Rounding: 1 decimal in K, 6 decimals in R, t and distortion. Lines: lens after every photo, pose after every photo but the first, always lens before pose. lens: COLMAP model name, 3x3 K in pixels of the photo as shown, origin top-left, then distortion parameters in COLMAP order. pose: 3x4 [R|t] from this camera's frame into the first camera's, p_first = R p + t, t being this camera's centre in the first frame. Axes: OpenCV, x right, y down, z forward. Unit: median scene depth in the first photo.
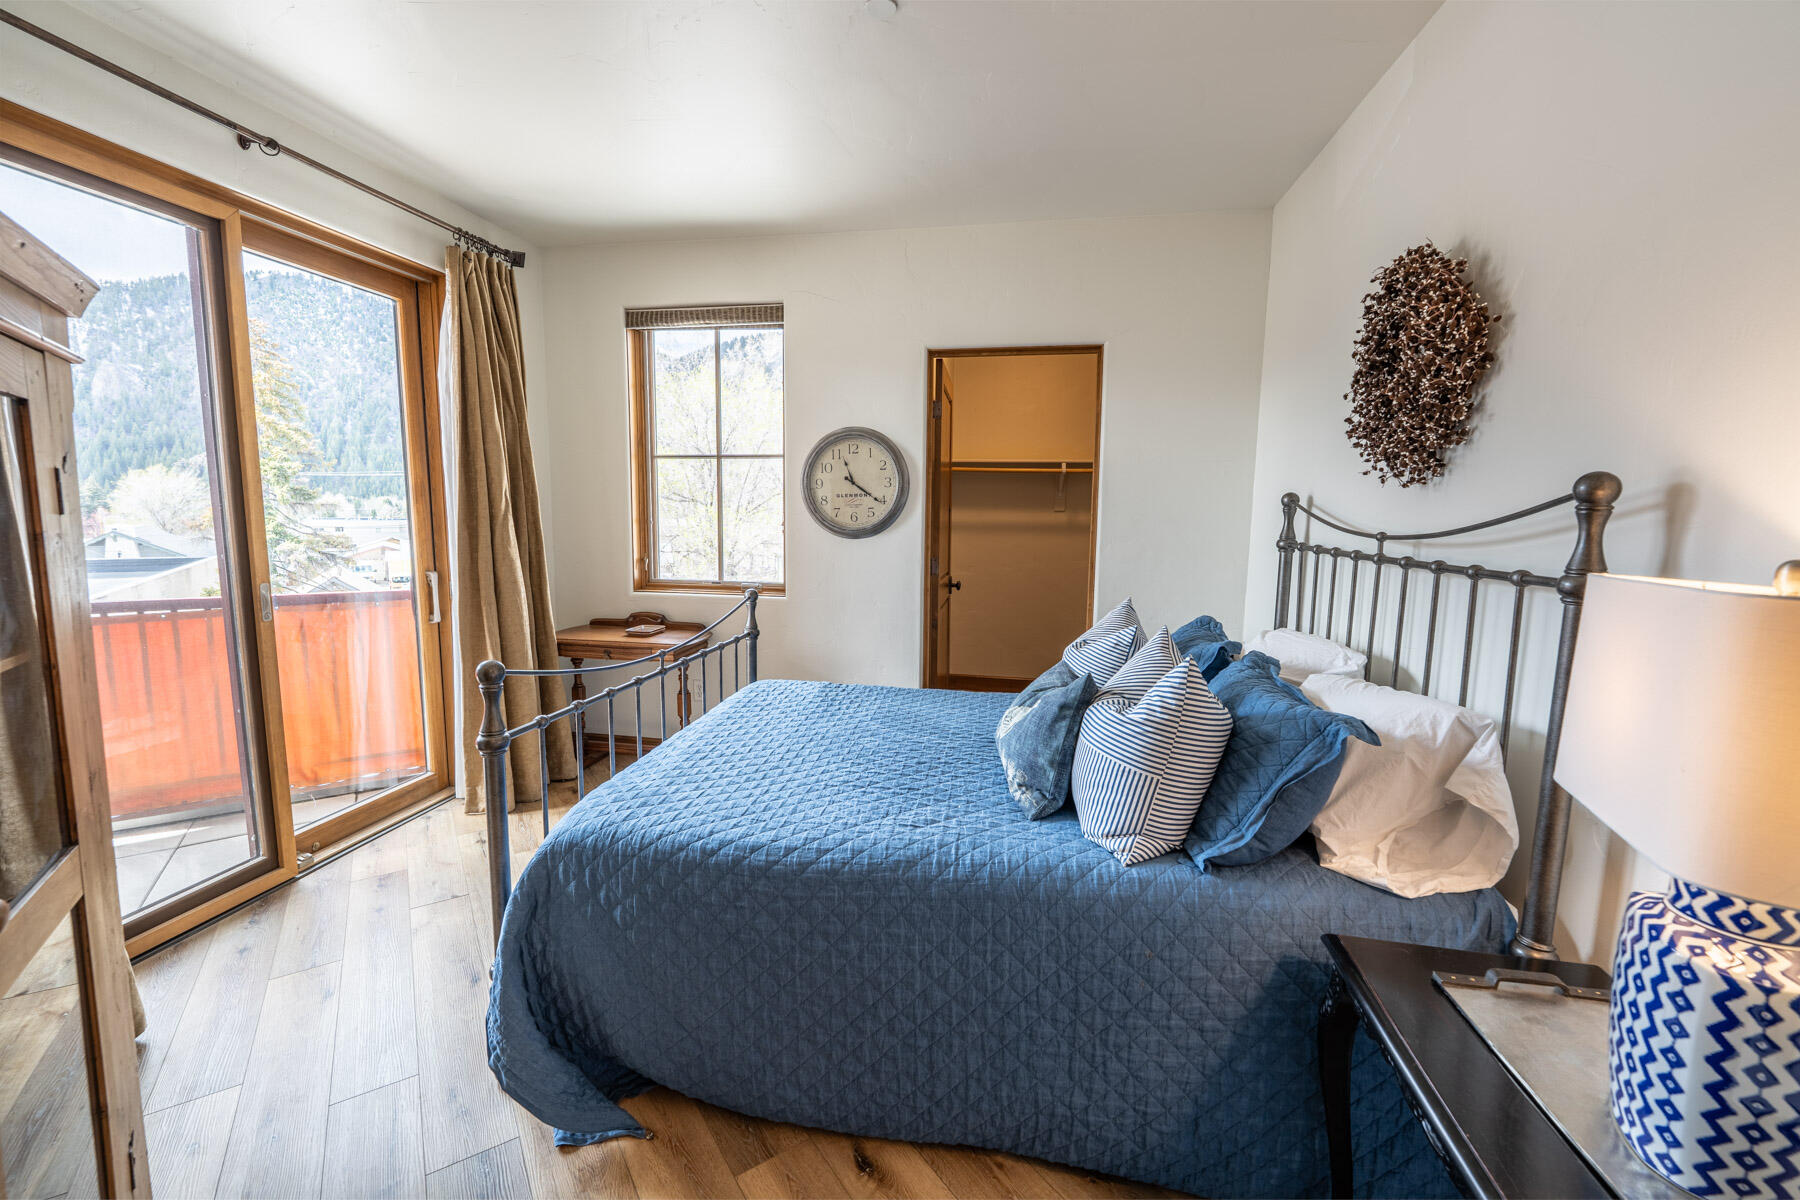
lens RADIAL K [[730.9, 0, 885.8], [0, 730.9, 601.9], [0, 0, 1]] dist [-0.005566, -0.005116]
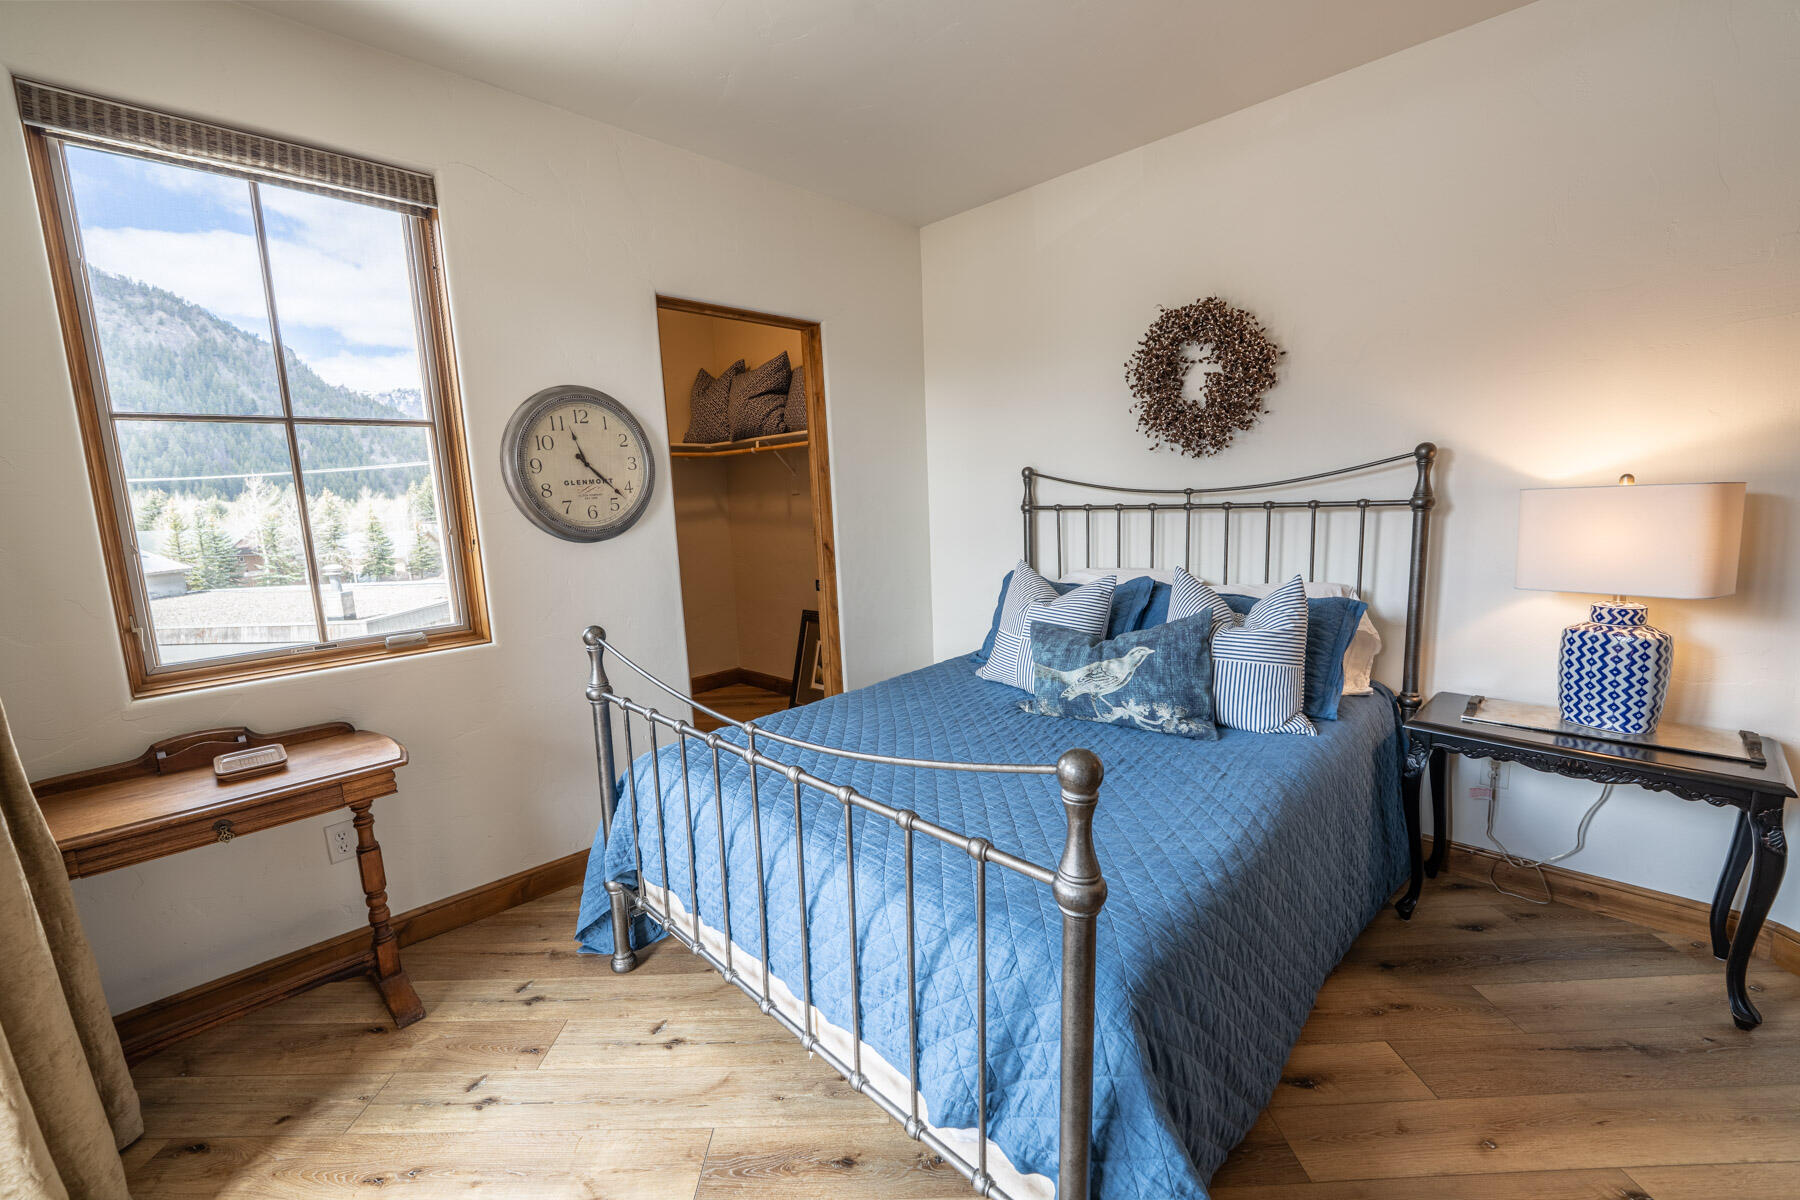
lens RADIAL K [[730.9, 0, 885.8], [0, 730.9, 601.9], [0, 0, 1]] dist [-0.005566, -0.005116]
pose [[0.555029, -0.155930, 0.817086, -0.500815], [0.150450, 0.984891, 0.085756, -0.048578], [-0.818112, 0.075333, 0.570103, 0.370185]]
